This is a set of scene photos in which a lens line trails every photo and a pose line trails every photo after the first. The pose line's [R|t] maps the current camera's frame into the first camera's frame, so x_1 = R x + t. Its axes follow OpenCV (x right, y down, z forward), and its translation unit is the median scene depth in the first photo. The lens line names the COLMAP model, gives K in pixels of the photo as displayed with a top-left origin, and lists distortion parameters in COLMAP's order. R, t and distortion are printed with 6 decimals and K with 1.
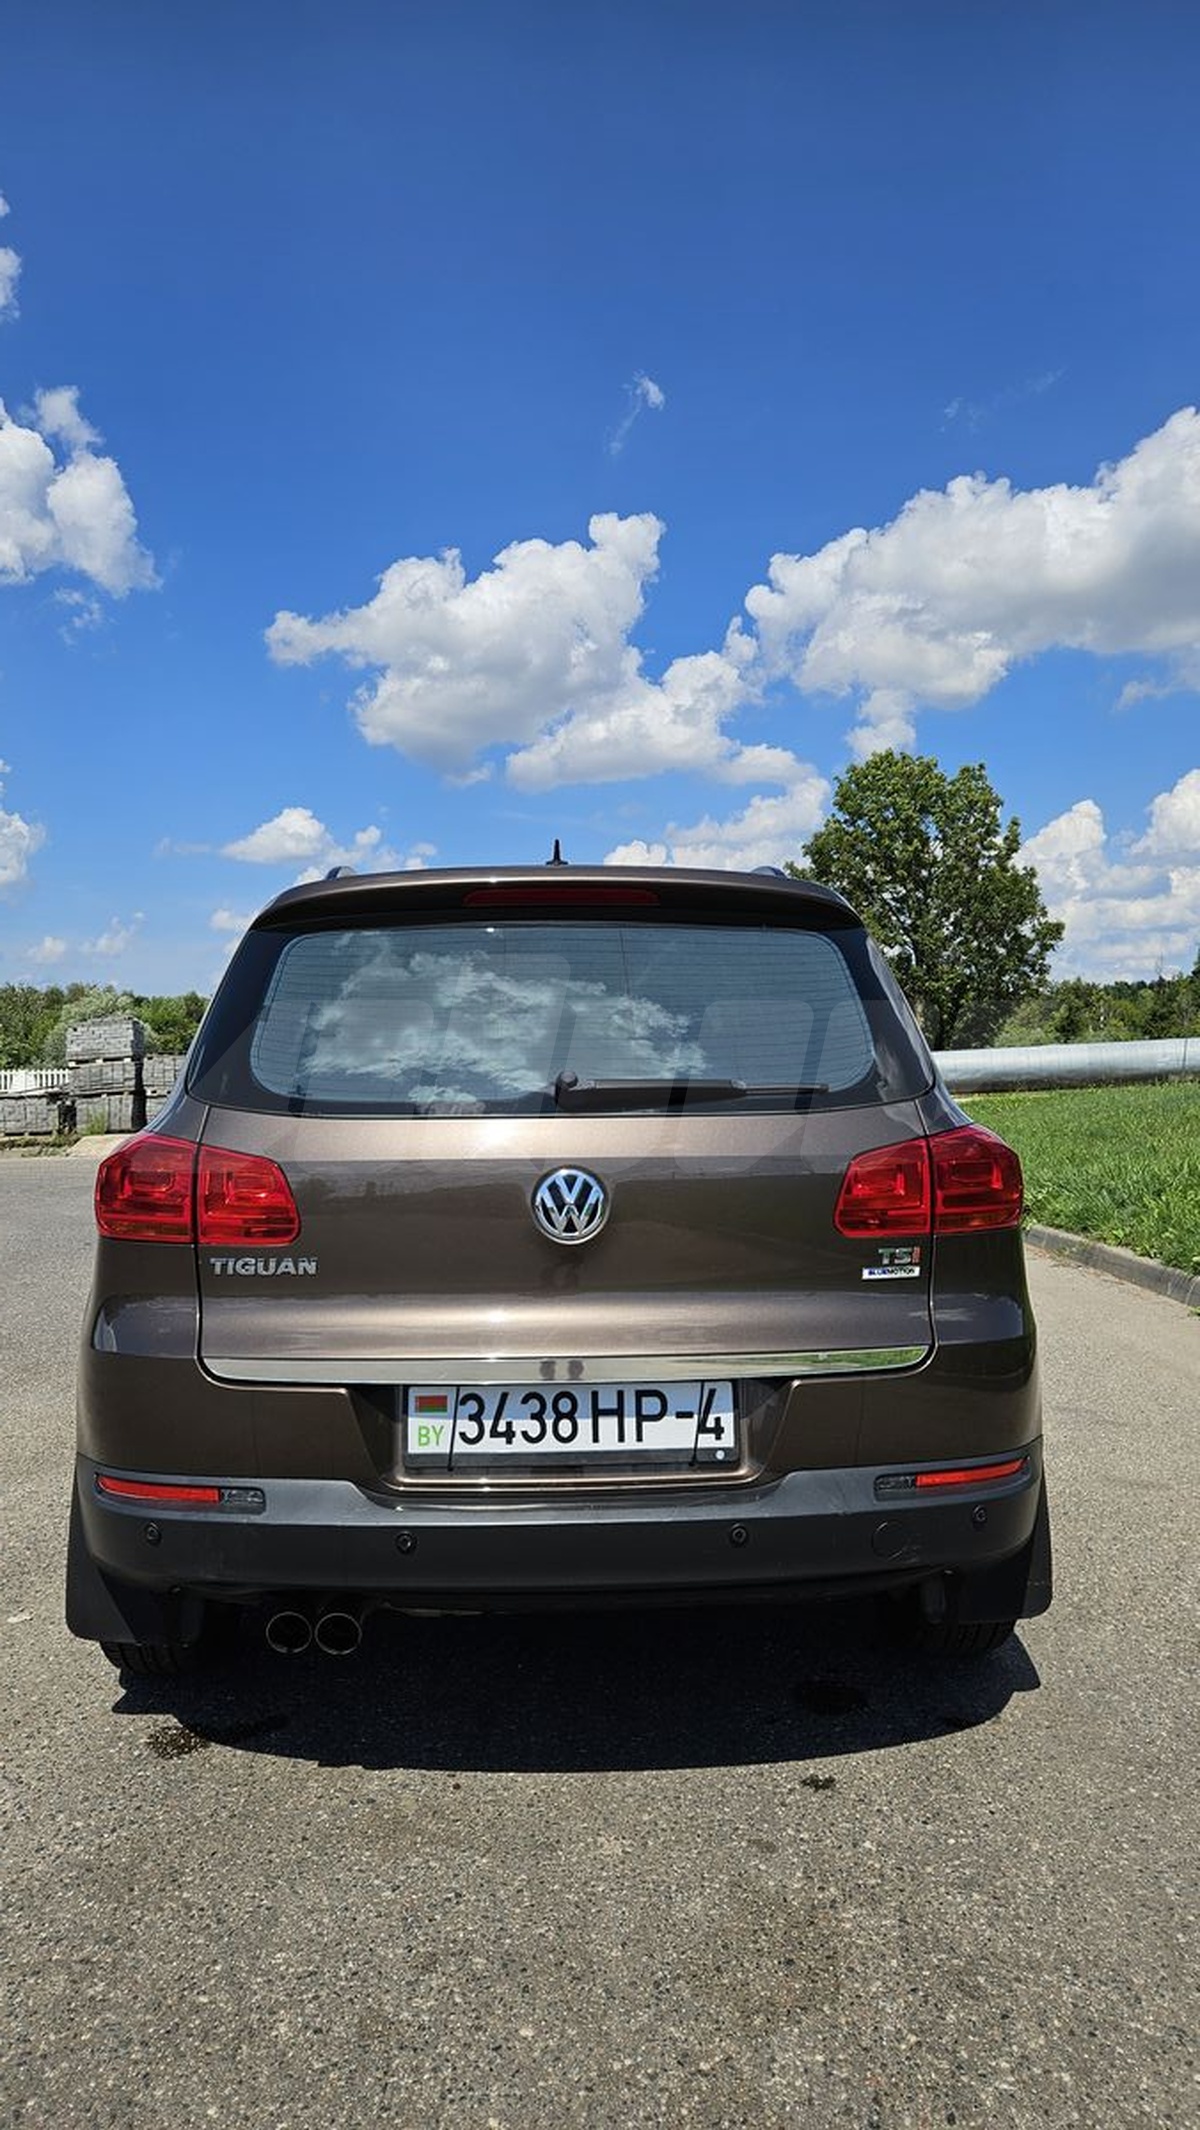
lens RADIAL K [[1407.1, 0, 600.0], [0, 1407.1, 1065.0], [0, 0, 1]] dist [0.059375, -0.003190]
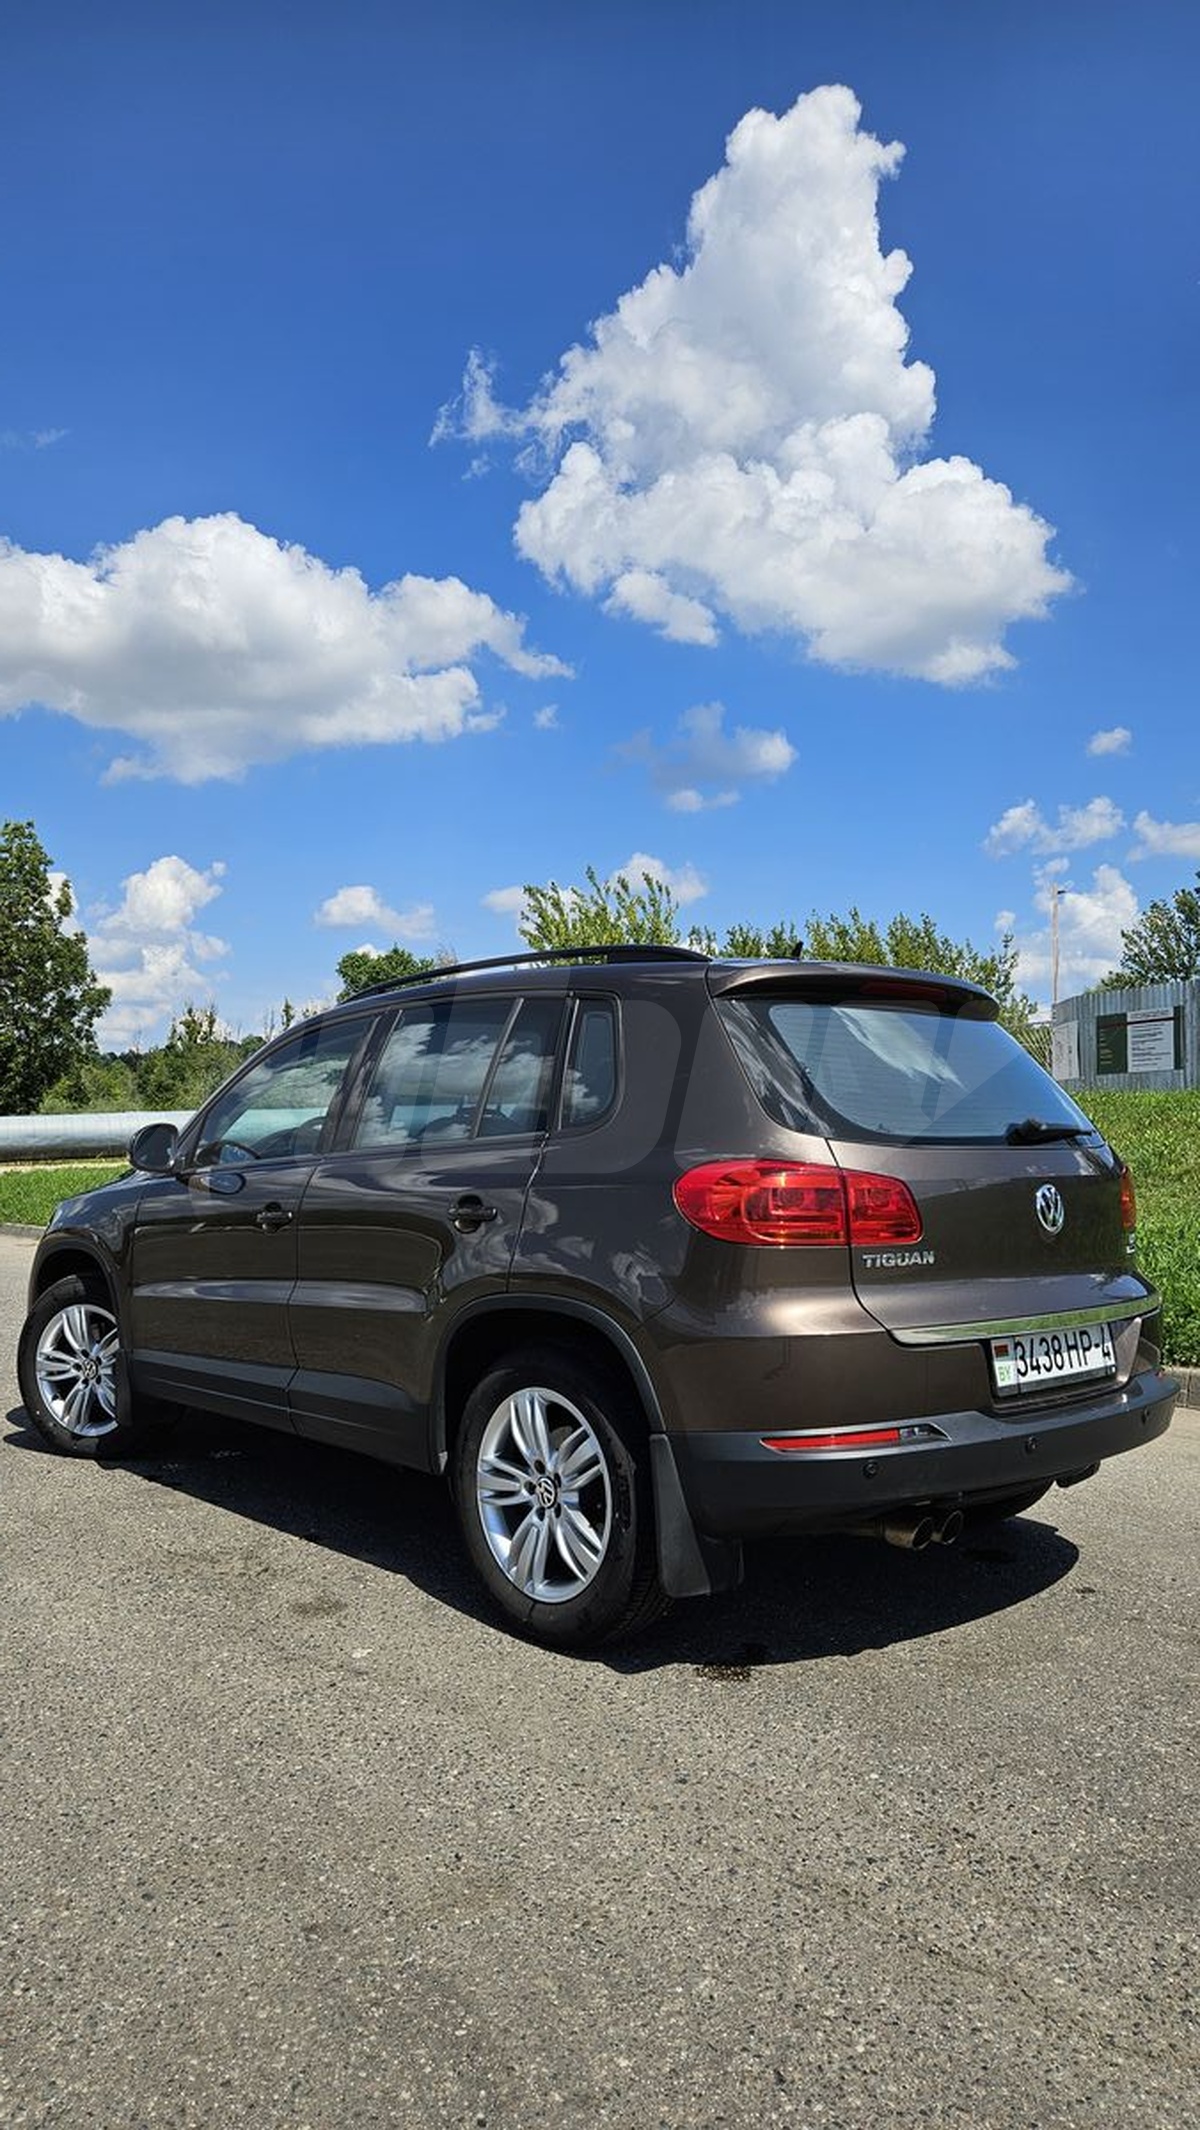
lens RADIAL K [[1407.1, 0, 600.0], [0, 1407.1, 1065.0], [0, 0, 1]] dist [0.059375, -0.003190]
pose [[0.771117, 0.043163, 0.635229, -1.200507], [-0.012250, 0.998521, -0.052978, 0.031348], [-0.636576, 0.033071, 0.770505, 0.140680]]
